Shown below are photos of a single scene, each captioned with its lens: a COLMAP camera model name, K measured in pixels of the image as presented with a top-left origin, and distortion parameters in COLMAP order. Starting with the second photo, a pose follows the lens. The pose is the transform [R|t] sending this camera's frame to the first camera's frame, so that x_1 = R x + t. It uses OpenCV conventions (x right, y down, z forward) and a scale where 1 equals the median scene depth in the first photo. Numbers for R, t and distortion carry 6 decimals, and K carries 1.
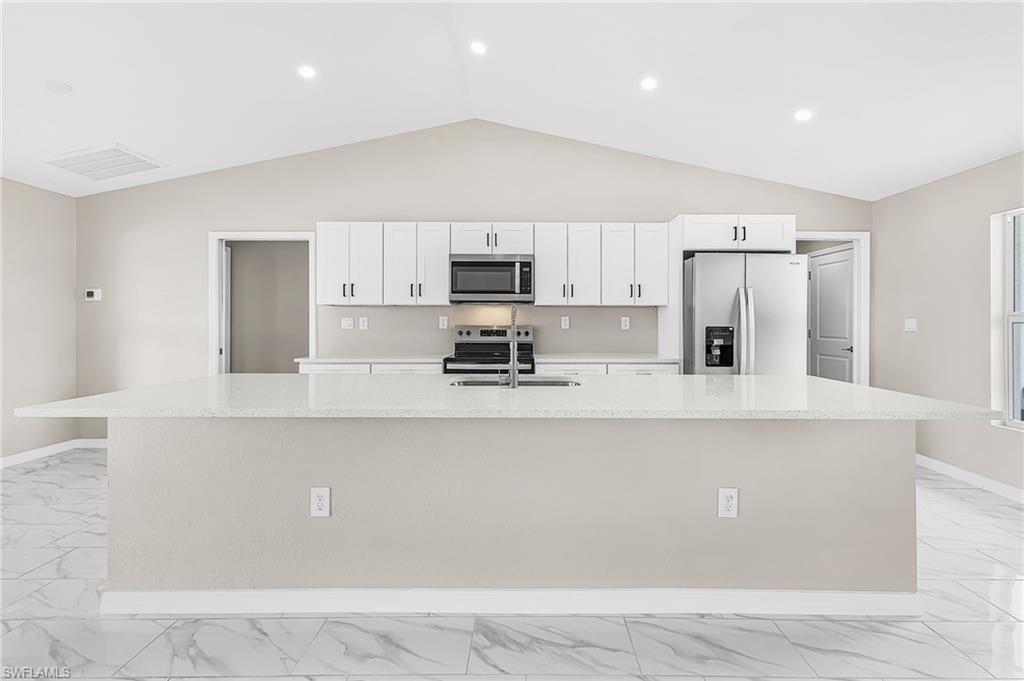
lens RADIAL K [[441.7, 0, 536.9], [0, 441.7, 329.2], [0, 0, 1]] dist [0.002434, 0.001230]
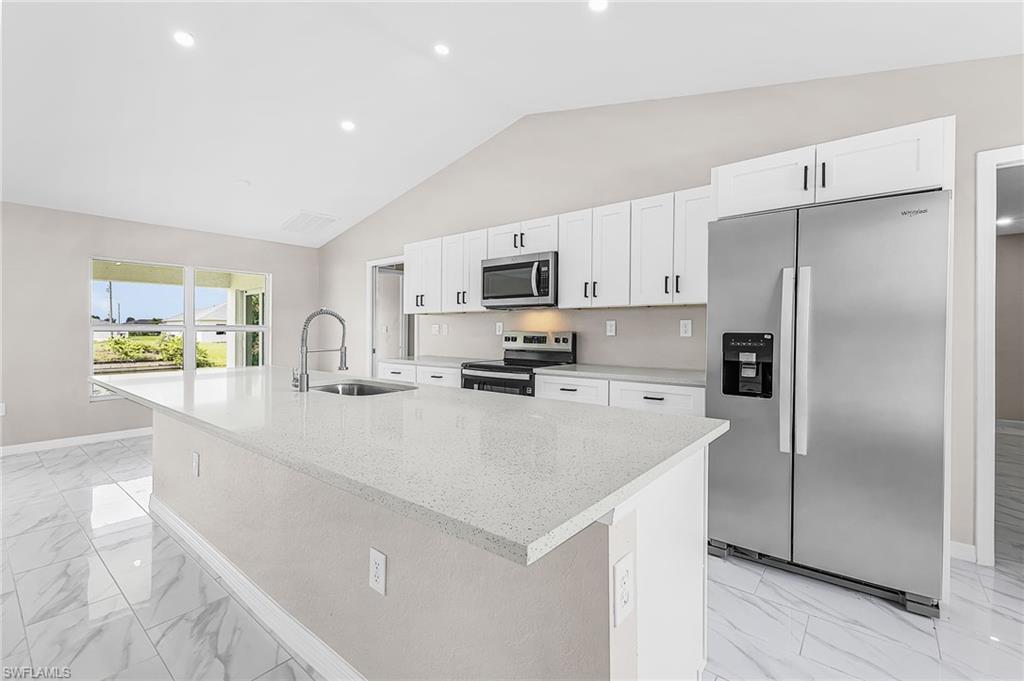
lens RADIAL K [[441.7, 0, 509.7], [0, 441.7, 337.0], [0, 0, 1]] dist [0.002434, 0.001230]
pose [[0.770902, 0.007848, -0.636905, 0.489674], [-0.000812, 0.999935, 0.011338, -0.006964], [0.636953, -0.008224, 0.770859, 0.260139]]
